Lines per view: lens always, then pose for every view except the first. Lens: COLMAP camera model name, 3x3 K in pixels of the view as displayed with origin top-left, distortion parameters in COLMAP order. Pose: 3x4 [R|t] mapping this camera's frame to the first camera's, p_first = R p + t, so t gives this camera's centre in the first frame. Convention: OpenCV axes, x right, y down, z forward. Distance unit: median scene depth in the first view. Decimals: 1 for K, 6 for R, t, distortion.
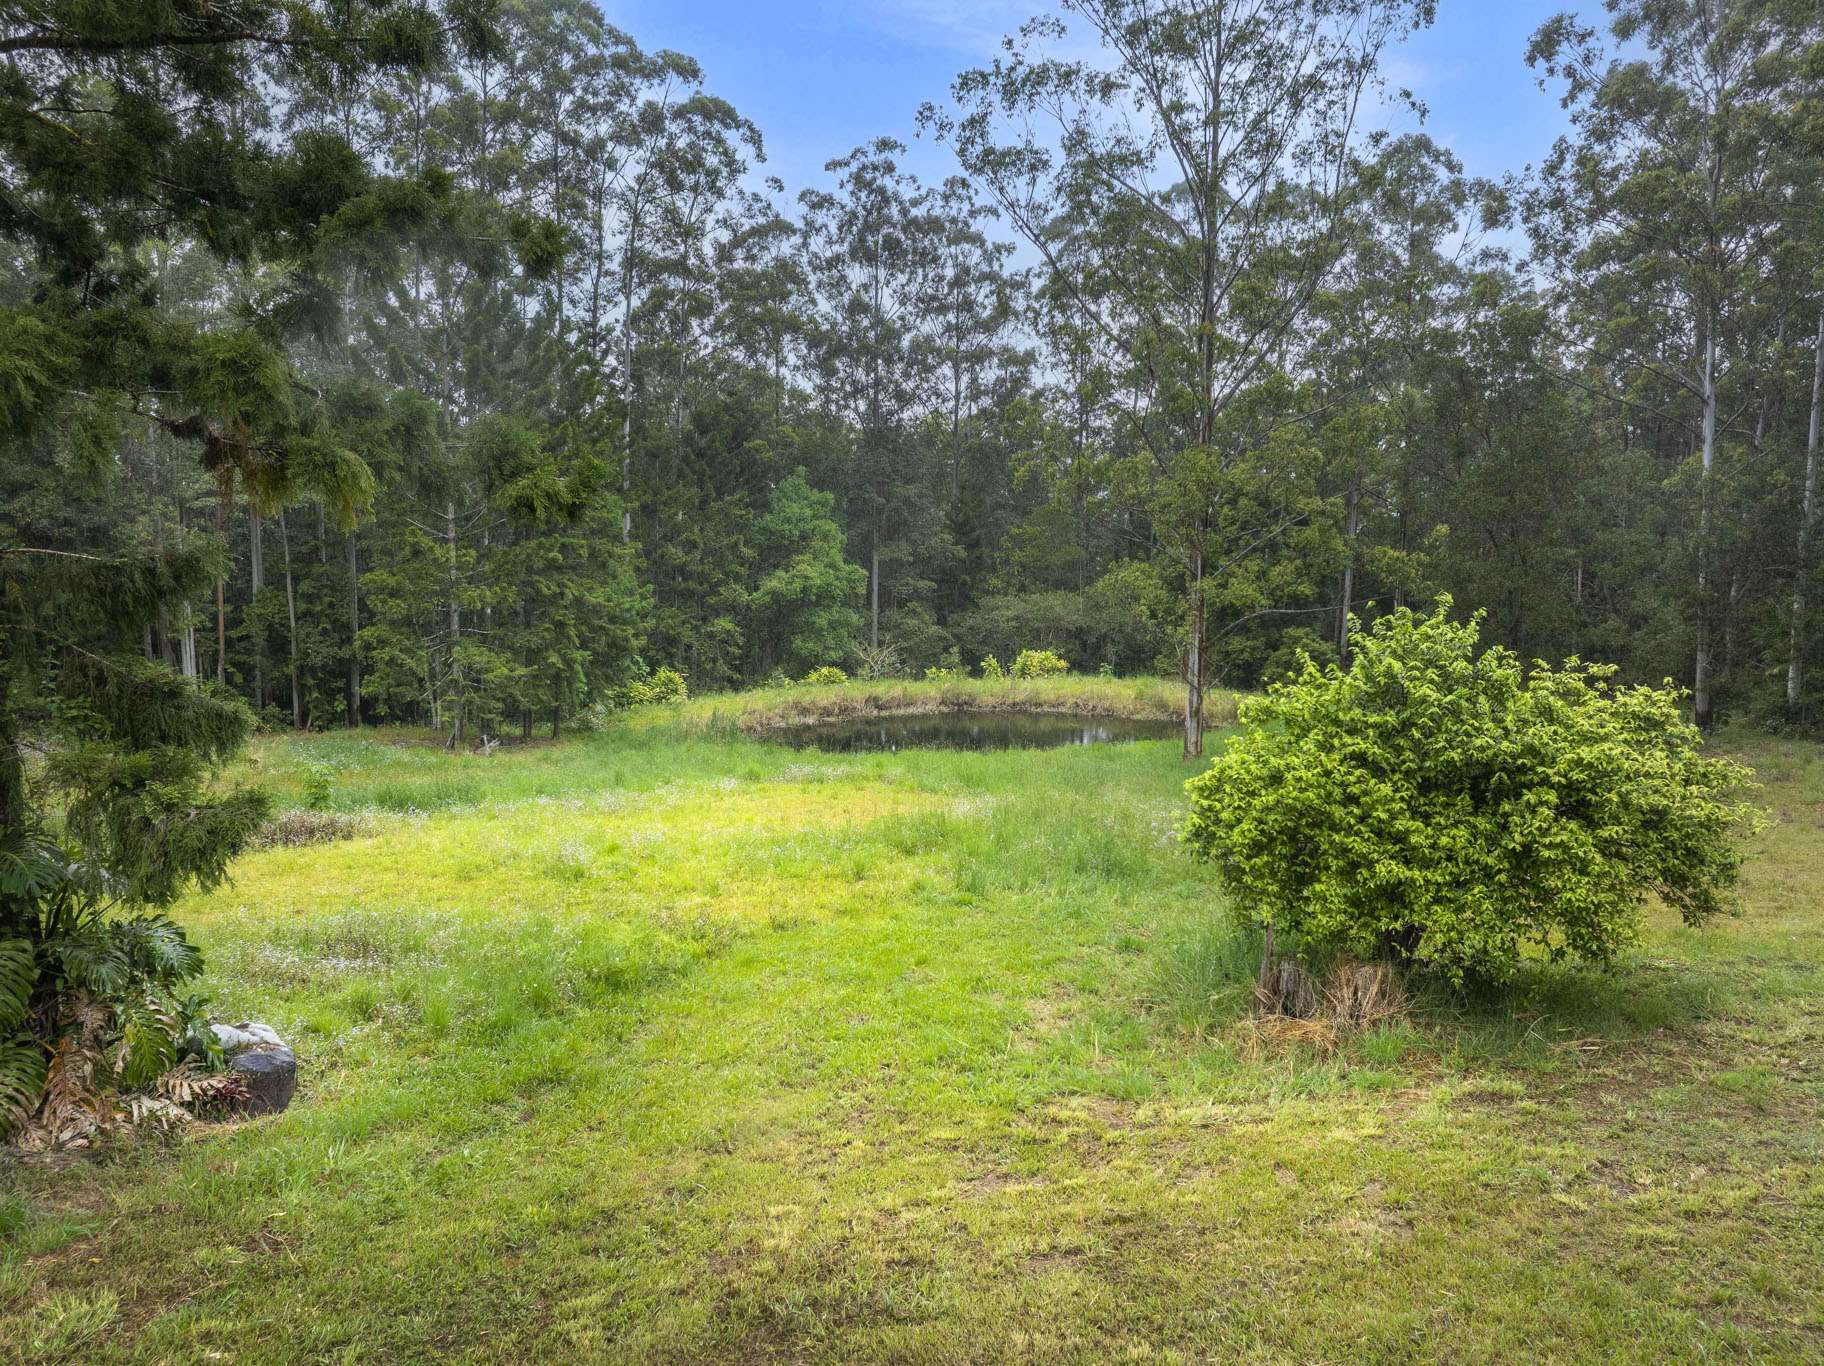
lens RADIAL K [[1297.0, 0, 912.0], [0, 1297.0, 683.0], [0, 0, 1]] dist [-0.032760, 0.004703]
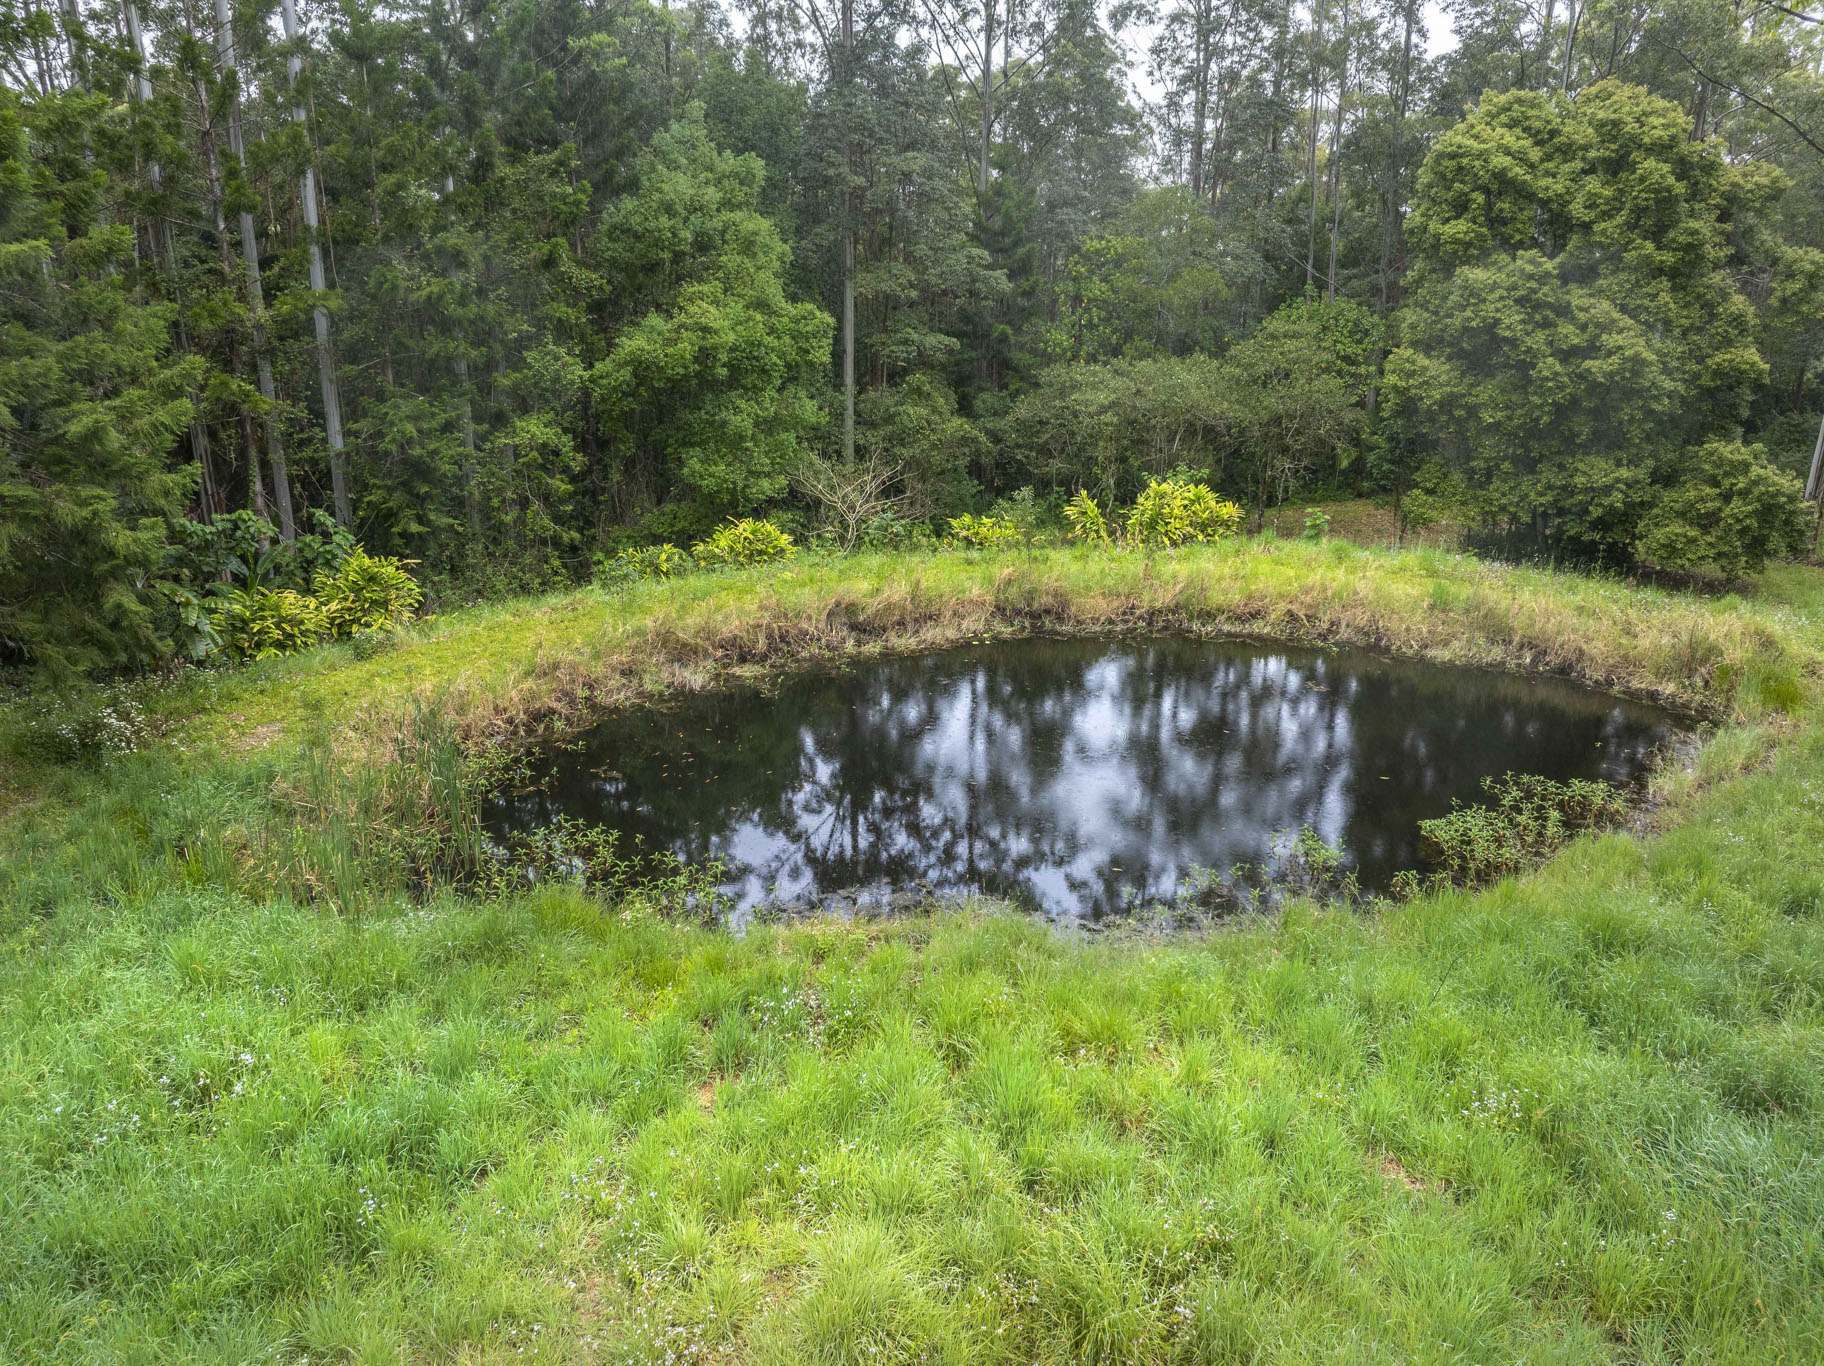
lens RADIAL K [[1297.0, 0, 912.0], [0, 1297.0, 683.0], [0, 0, 1]] dist [-0.032760, 0.004703]
pose [[0.999847, -0.004481, 0.016893, -0.013119], [0.001264, 0.982589, 0.185791, -0.041082], [-0.017432, -0.185741, 0.982444, 0.497672]]
